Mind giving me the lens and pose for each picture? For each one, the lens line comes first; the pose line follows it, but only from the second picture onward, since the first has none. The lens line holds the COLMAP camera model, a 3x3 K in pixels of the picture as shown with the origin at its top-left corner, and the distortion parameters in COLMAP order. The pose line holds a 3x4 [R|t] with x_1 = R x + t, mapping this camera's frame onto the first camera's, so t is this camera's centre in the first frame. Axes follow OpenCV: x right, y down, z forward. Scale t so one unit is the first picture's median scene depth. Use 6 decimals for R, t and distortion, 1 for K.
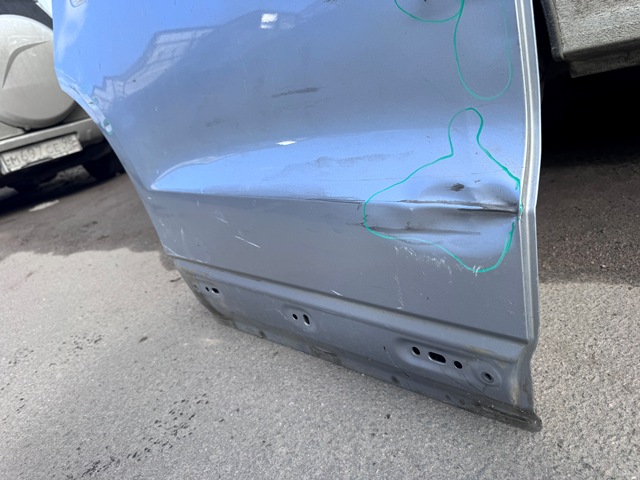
lens RADIAL K [[448.3, 0, 318.7], [0, 448.3, 232.4], [0, 0, 1]] dist [-0.000957, -0.004460]
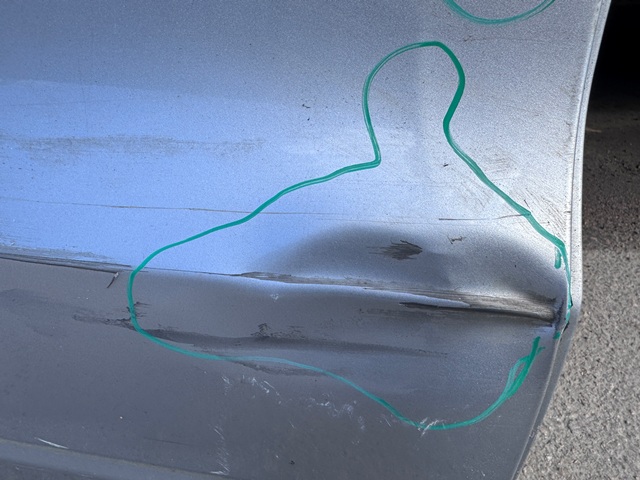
lens RADIAL K [[440.7, 0, 279.7], [0, 440.7, 239.1], [0, 0, 1]] dist [0.006624, 0.000561]
pose [[0.814558, -0.110251, 0.569508, -0.002010], [0.018815, 0.986277, 0.164023, -0.163648], [-0.579776, -0.122891, 0.805455, 0.695803]]
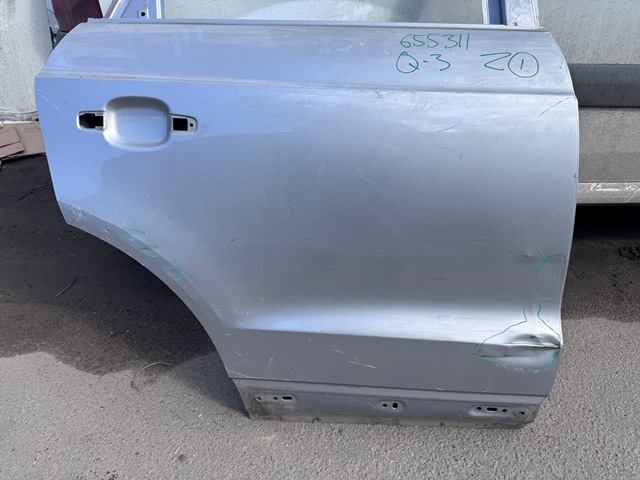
lens RADIAL K [[437.8, 0, 320.0], [0, 437.8, 240.0], [0, 0, 1]] dist [0.002092, -0.002400]
pose [[0.747585, -0.073290, 0.660110, -1.729613], [0.041433, 0.997103, 0.063782, -0.704738], [-0.662872, -0.020332, 0.748457, 0.081111]]
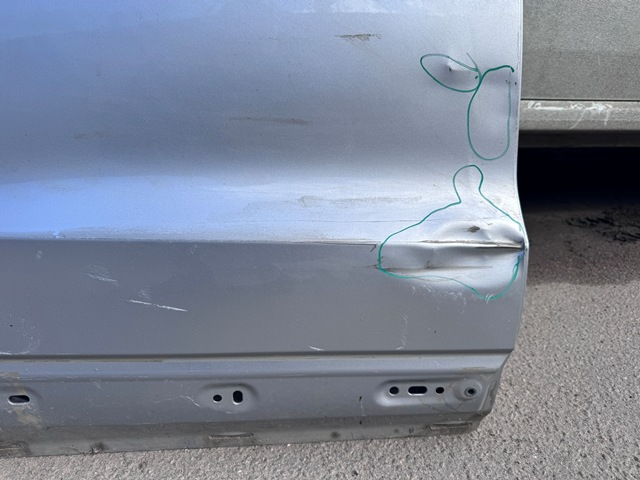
lens RADIAL K [[439.7, 0, 316.8], [0, 439.7, 246.7], [0, 0, 1]] dist [-0.004291, -0.004935]
pose [[0.656768, 0.014812, 0.753948, -0.780780], [0.078967, 0.992959, -0.088295, 0.014550], [-0.749947, 0.117526, 0.650974, 0.519413]]
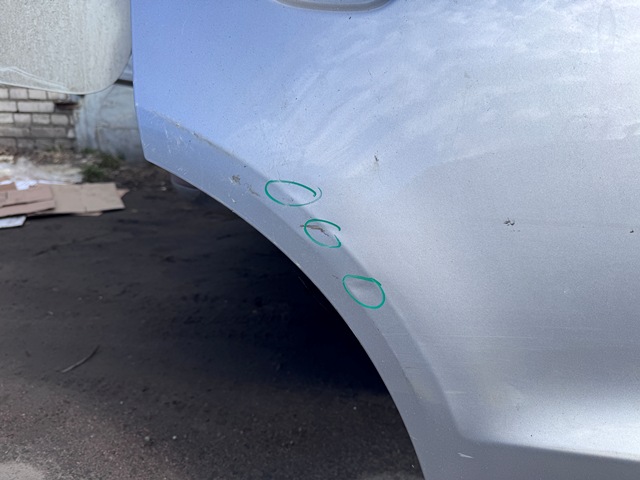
lens RADIAL K [[443.0, 0, 320.7], [0, 443.0, 256.8], [0, 0, 1]] dist [-0.000939, -0.001276]
pose [[0.761093, 0.134473, 0.634550, -1.554562], [-0.031339, 0.984755, -0.171100, -0.373886], [-0.647885, 0.110337, 0.753705, 1.388775]]
